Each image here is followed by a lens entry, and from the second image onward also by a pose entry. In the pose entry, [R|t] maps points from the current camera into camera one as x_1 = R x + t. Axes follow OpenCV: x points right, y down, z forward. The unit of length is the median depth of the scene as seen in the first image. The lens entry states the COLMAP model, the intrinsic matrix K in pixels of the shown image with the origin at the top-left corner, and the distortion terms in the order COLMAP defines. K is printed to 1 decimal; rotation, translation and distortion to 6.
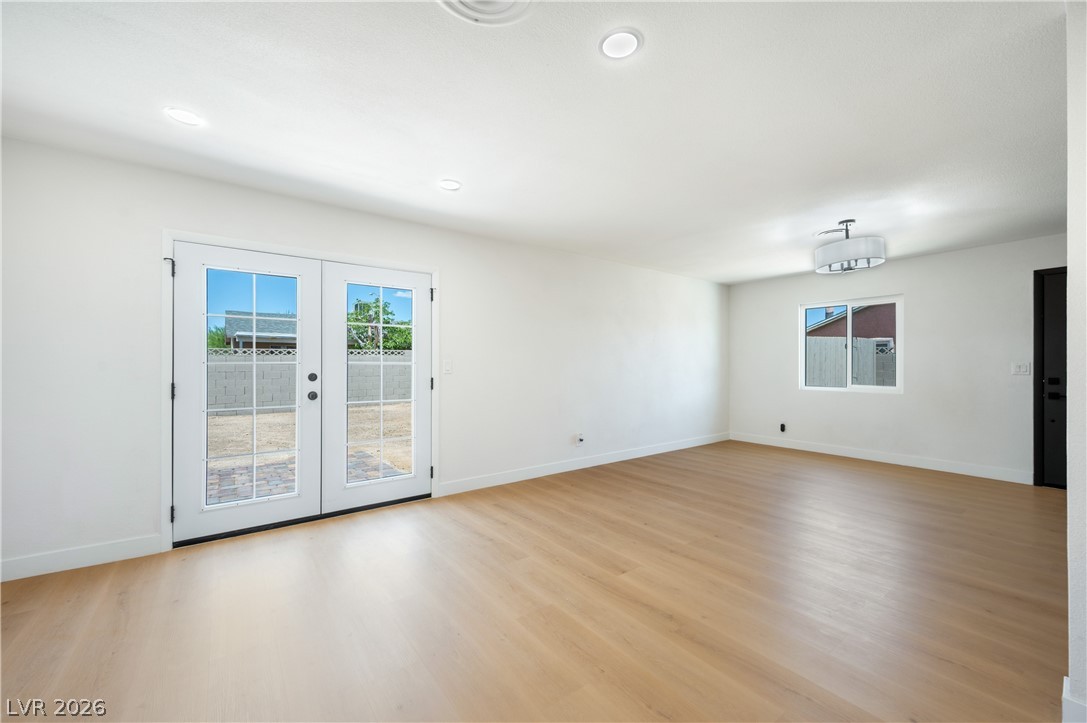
lens RADIAL K [[424.7, 0, 542.5], [0, 424.7, 366.5], [0, 0, 1]] dist [-0.011137, 0.001987]
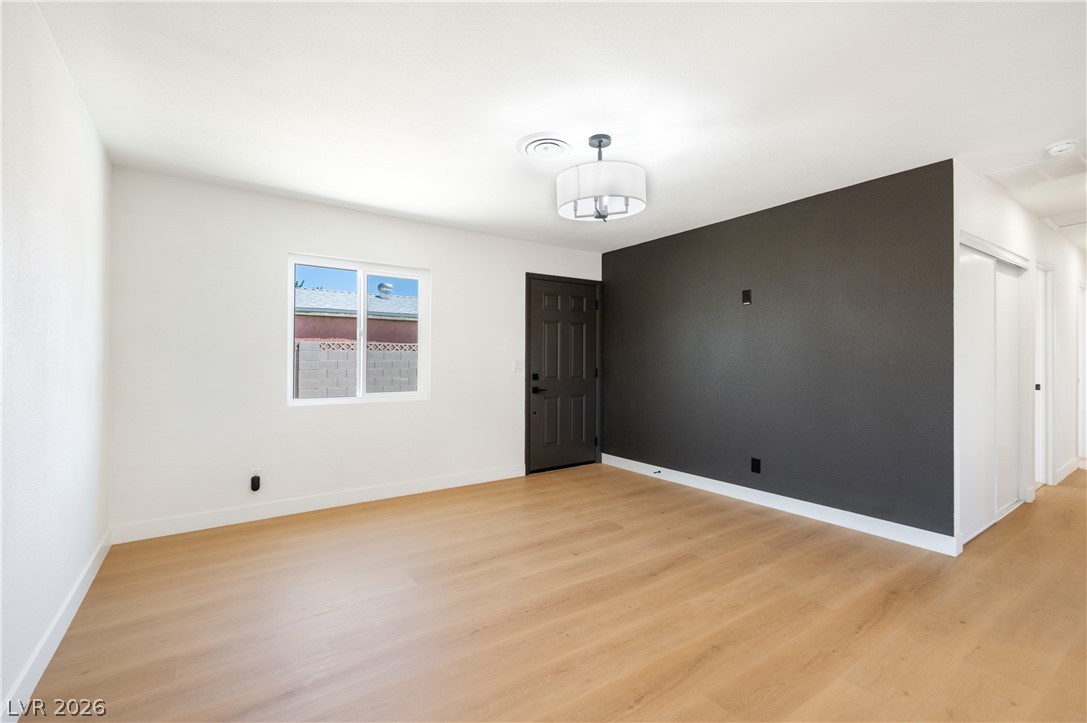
lens RADIAL K [[470.5, 0, 542.7], [0, 470.5, 378.4], [0, 0, 1]] dist [0.001717, 0.000077]
pose [[0.028175, -0.028946, 0.999184, 0.024183], [0.004968, 0.999572, 0.028817, 0.005752], [-0.999591, 0.004152, 0.028306, 1.178462]]
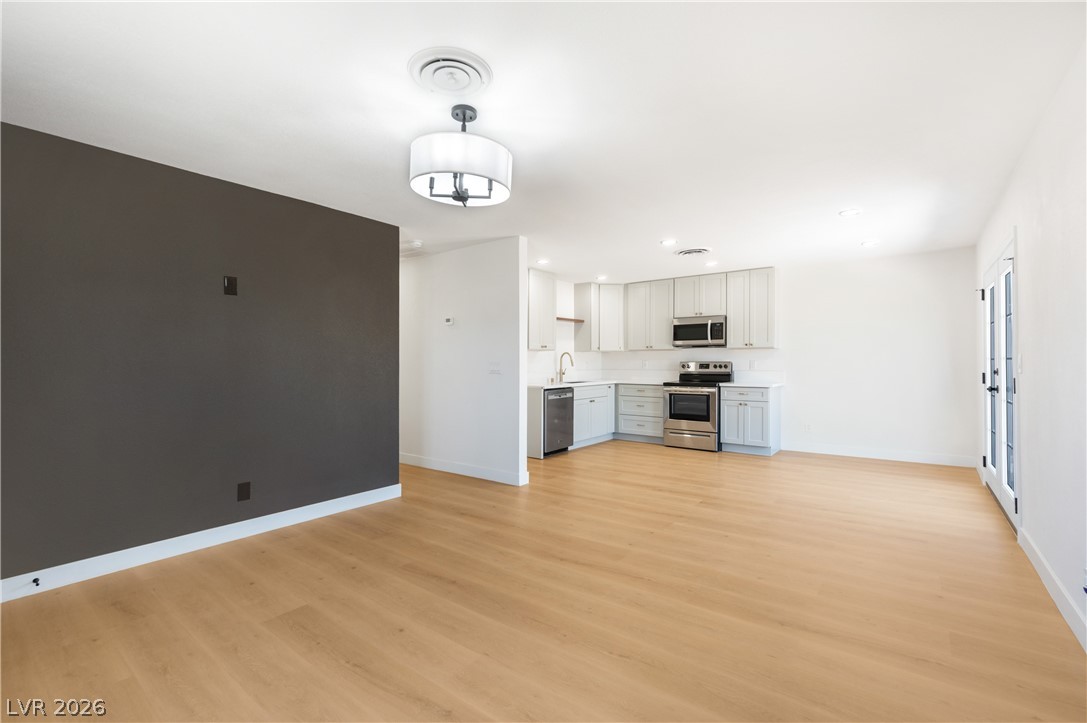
lens RADIAL K [[470.5, 0, 550.4], [0, 470.5, 370.1], [0, 0, 1]] dist [0.001717, 0.000077]
pose [[-0.959528, 0.012716, -0.281325, 0.863229], [0.008913, 0.999851, 0.014794, -0.006126], [0.281471, 0.011688, -0.959499, 1.808827]]
